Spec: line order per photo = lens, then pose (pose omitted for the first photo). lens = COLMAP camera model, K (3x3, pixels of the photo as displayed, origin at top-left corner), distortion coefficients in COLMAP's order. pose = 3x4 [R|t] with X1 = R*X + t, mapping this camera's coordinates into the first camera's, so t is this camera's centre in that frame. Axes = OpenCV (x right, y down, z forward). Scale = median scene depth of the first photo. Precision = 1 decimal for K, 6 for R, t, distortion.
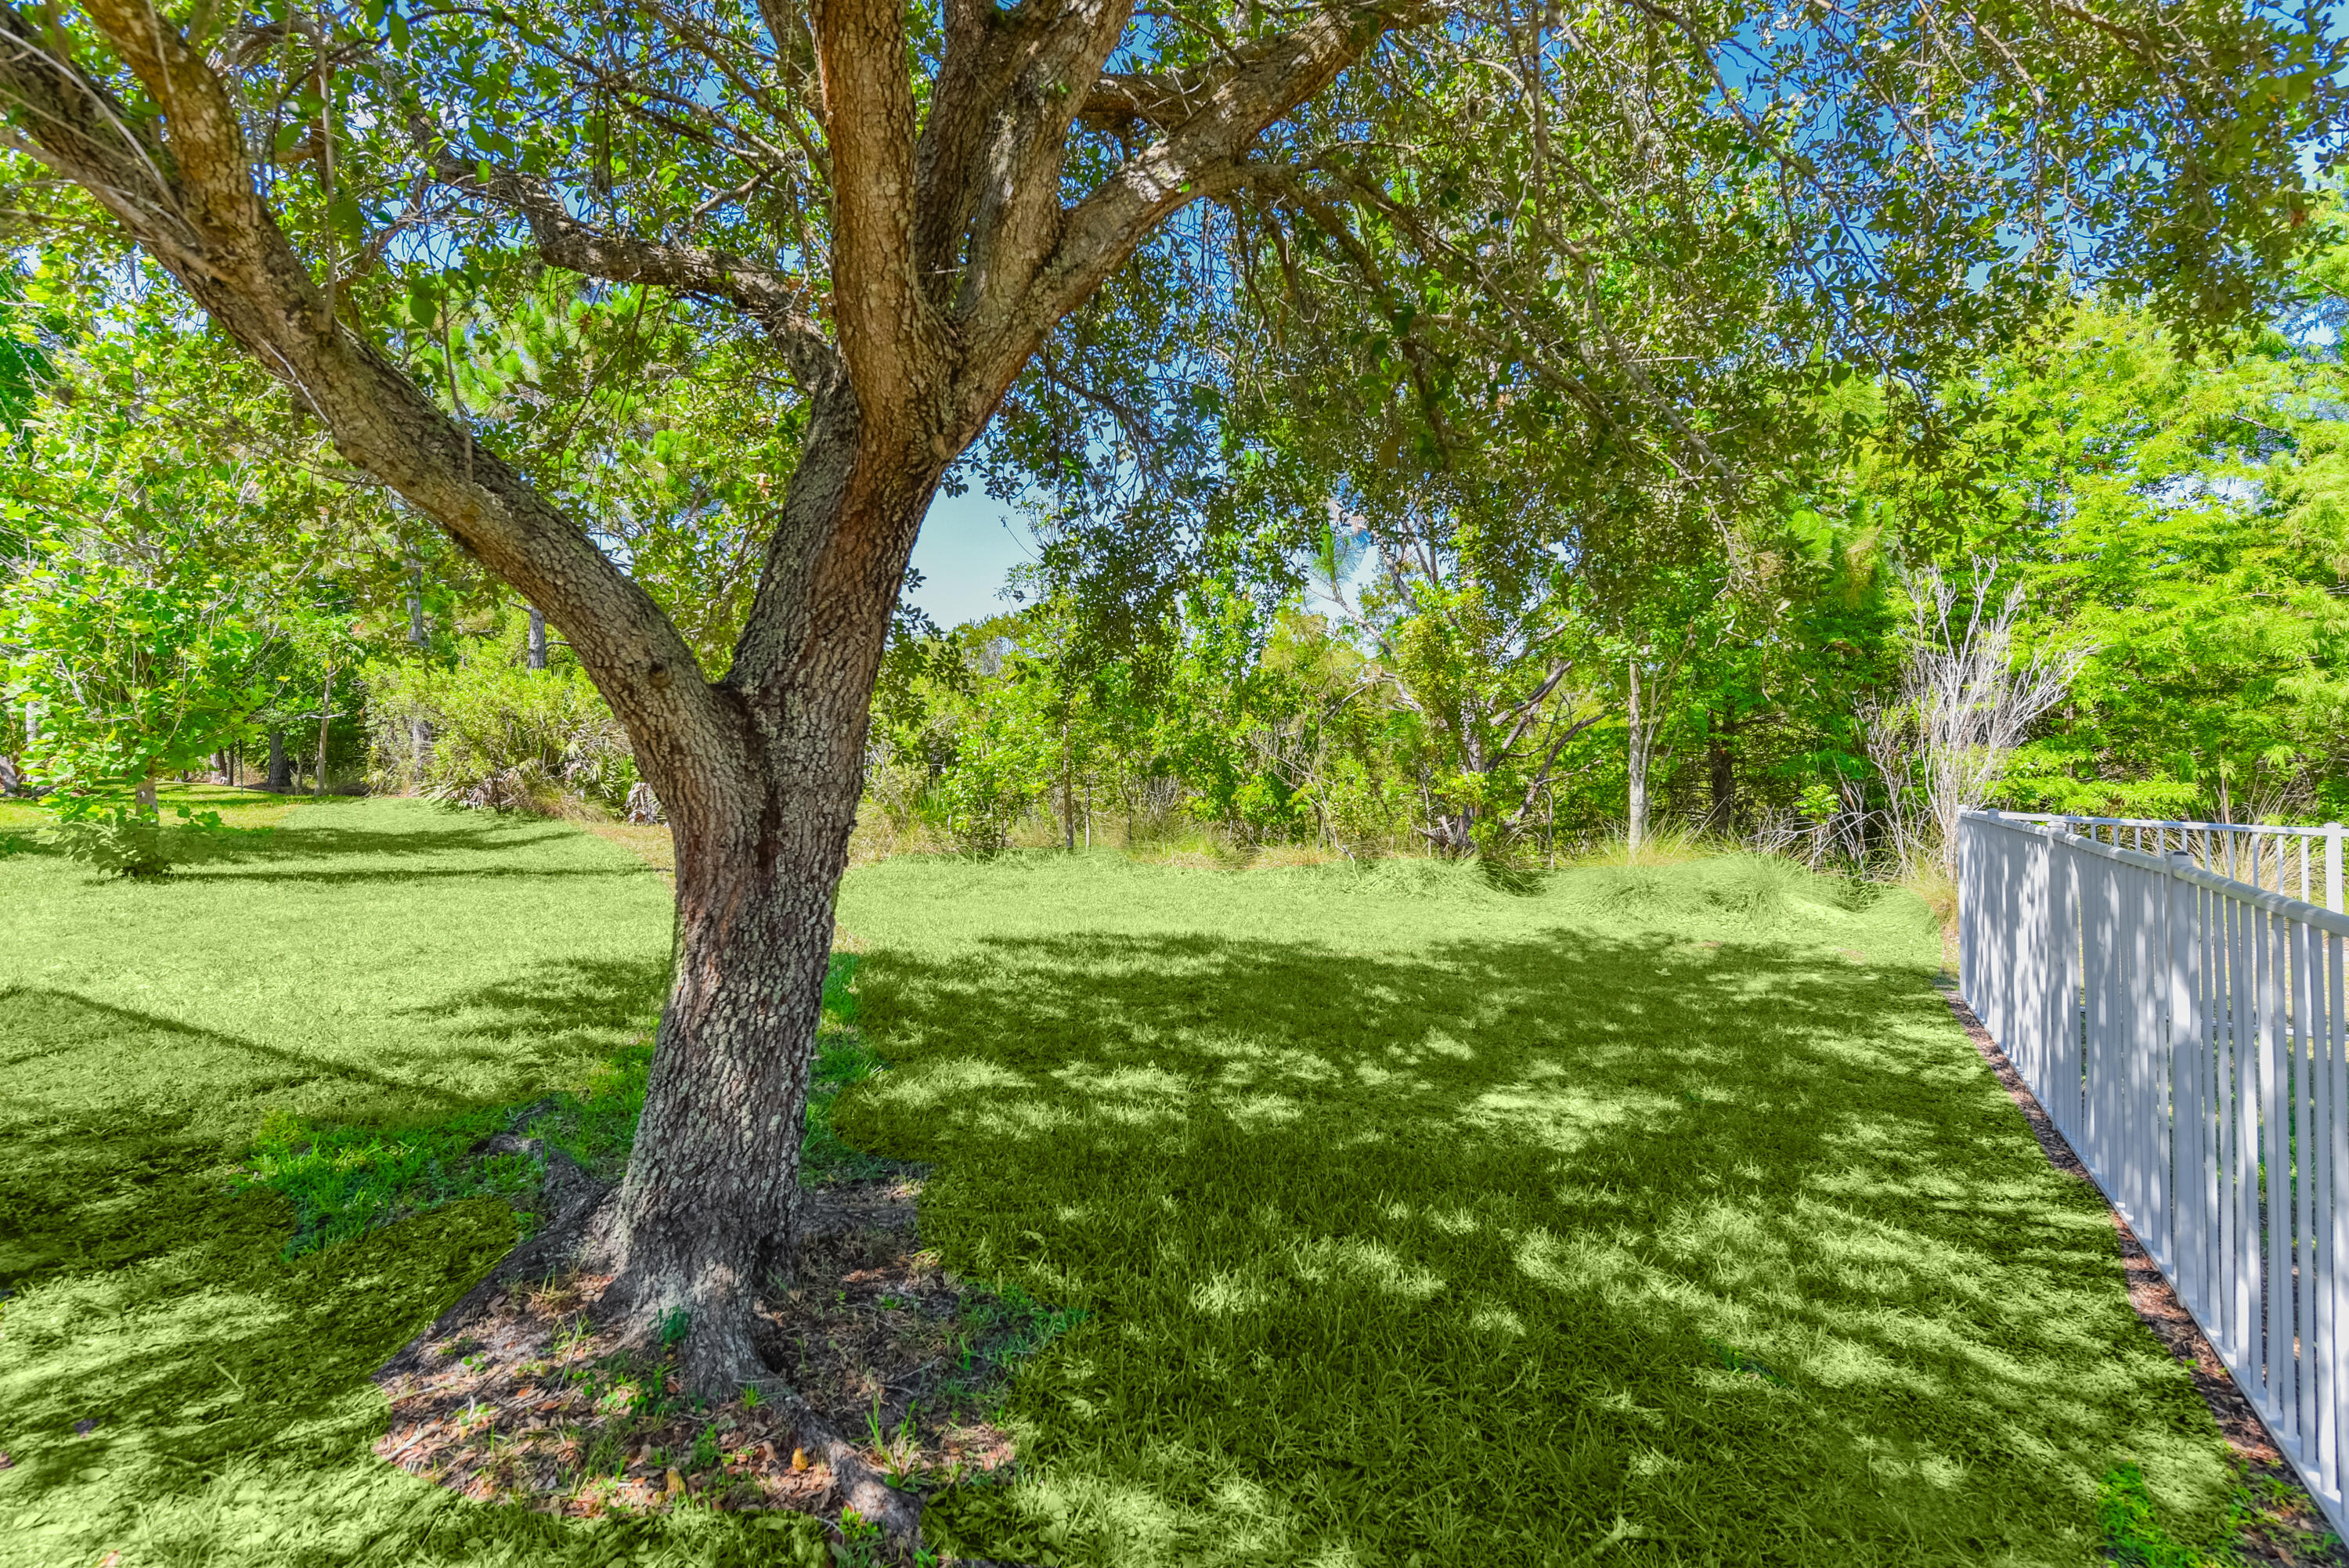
lens RADIAL K [[1281.6, 0, 1173.7], [0, 1281.6, 788.6], [0, 0, 1]] dist [0.018464, -0.002533]
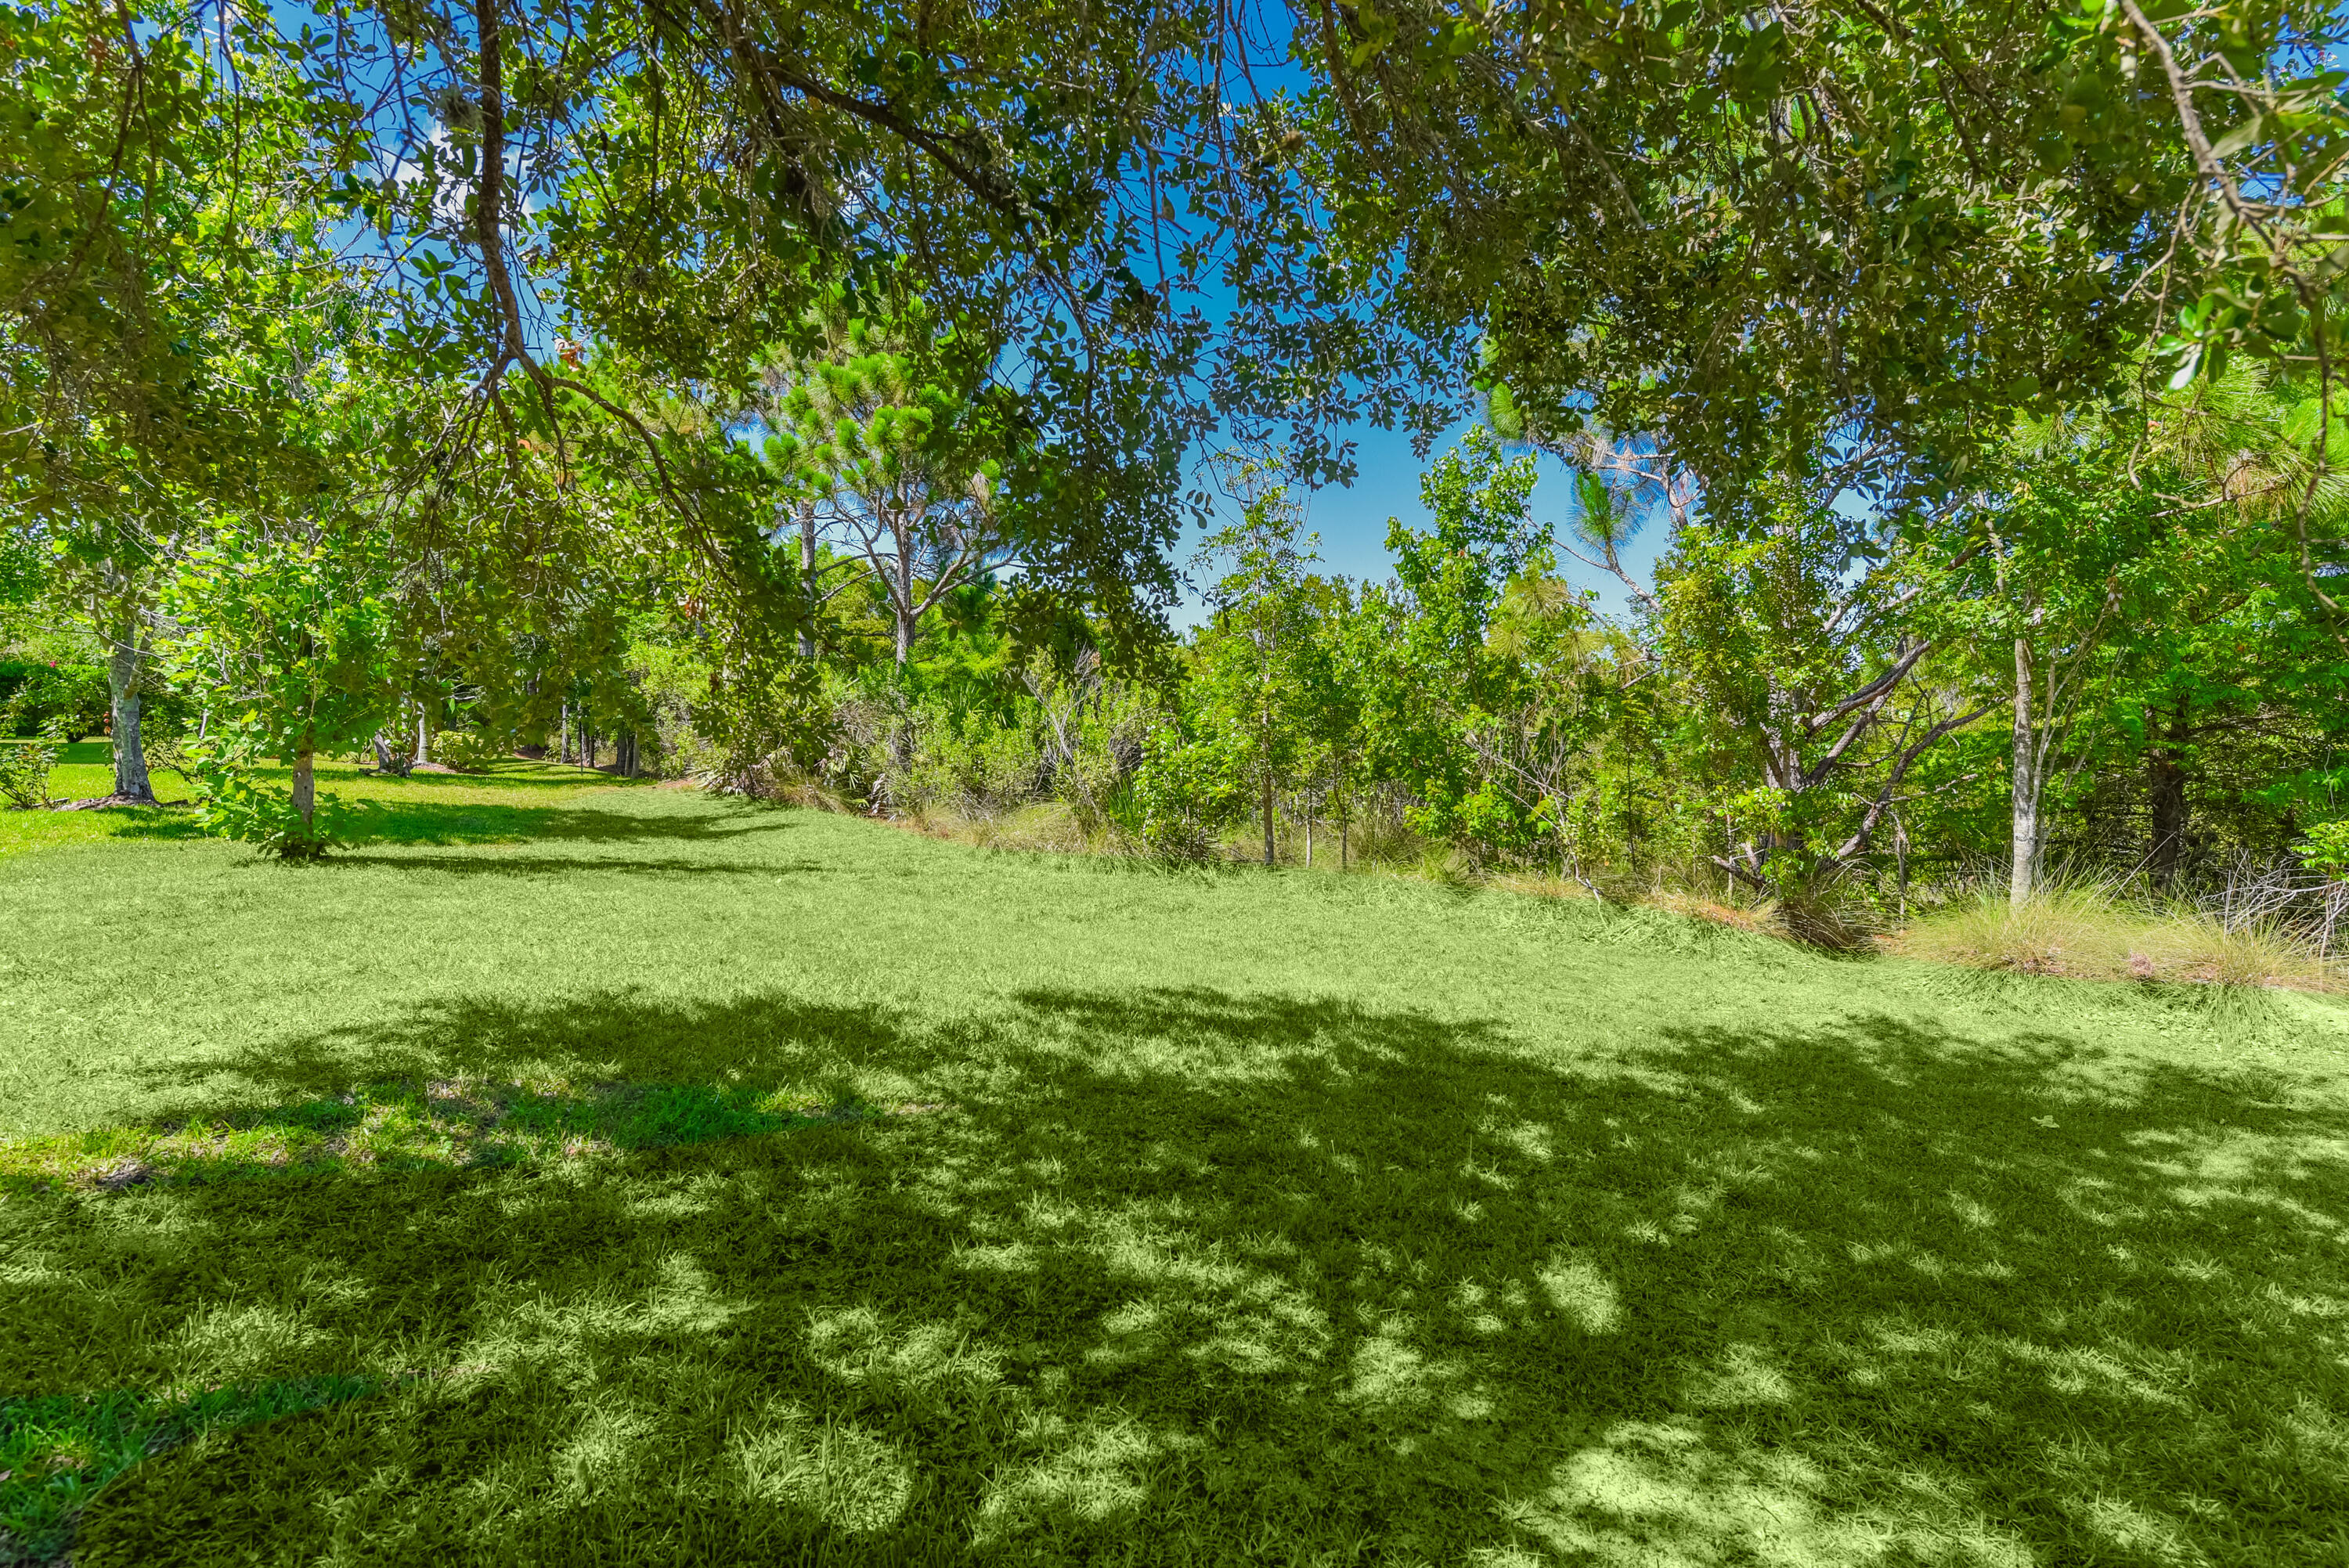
lens RADIAL K [[1281.6, 0, 1172.5], [0, 1281.6, 769.9], [0, 0, 1]] dist [0.018464, -0.002533]
pose [[0.967646, 0.022886, -0.251273, 0.084838], [-0.025983, 0.999622, -0.009013, -0.007272], [0.250972, 0.015250, 0.967874, 0.193141]]
